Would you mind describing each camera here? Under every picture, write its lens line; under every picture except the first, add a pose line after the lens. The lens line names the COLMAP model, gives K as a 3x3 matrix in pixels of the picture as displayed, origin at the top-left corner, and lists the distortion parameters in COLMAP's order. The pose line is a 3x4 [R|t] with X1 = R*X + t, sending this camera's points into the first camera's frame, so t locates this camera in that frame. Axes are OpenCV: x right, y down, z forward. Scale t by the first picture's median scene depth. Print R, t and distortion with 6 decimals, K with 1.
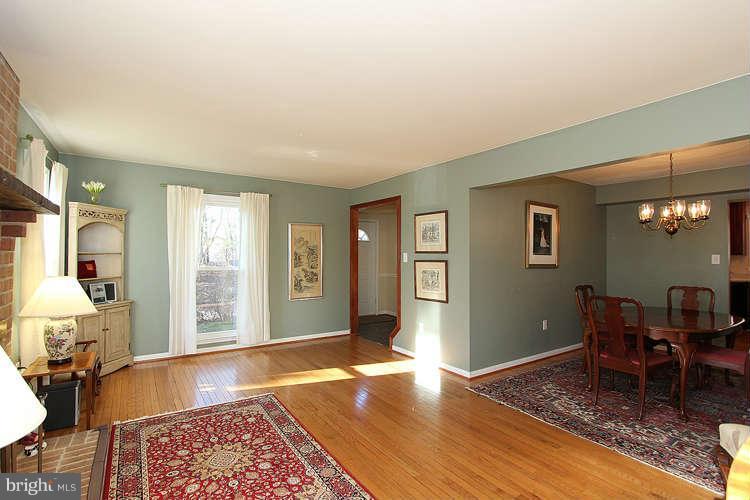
lens RADIAL K [[354.0, 0, 373.0], [0, 354.0, 249.6], [0, 0, 1]] dist [-0.019195, 0.002514]
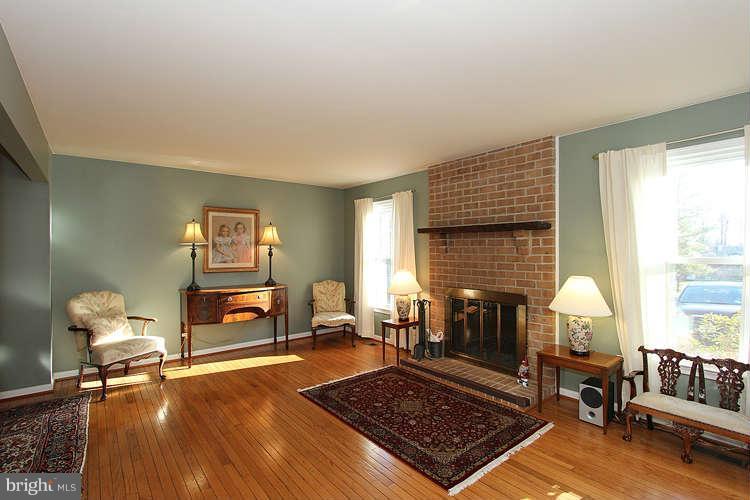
lens RADIAL K [[354.0, 0, 368.9], [0, 354.0, 249.2], [0, 0, 1]] dist [-0.019195, 0.002514]
pose [[-0.996709, -0.003688, -0.080977, -0.078970], [-0.001898, 0.999752, -0.022175, 0.007470], [0.081039, -0.021949, -0.996469, 1.271812]]
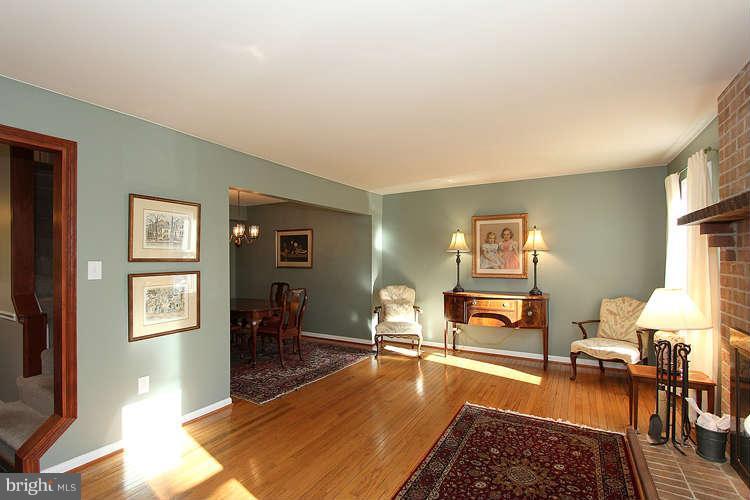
lens RADIAL K [[354.0, 0, 373.3], [0, 354.0, 255.8], [0, 0, 1]] dist [-0.019195, 0.002514]
pose [[-0.435732, 0.001129, 0.900076, -0.603858], [-0.014582, 0.999859, -0.008313, -0.000734], [-0.899958, -0.016747, -0.435654, 0.967188]]
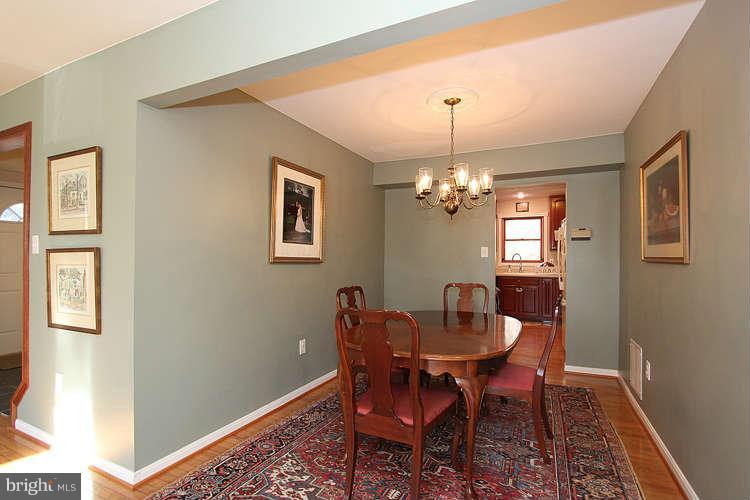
lens RADIAL K [[354.0, 0, 378.4], [0, 354.0, 252.9], [0, 0, 1]] dist [-0.019195, 0.002514]
pose [[0.858845, 0.007175, 0.512185, 0.287244], [-0.009741, 0.999950, 0.002326, 0.032066], [-0.512143, -0.006987, 0.858872, 0.369685]]
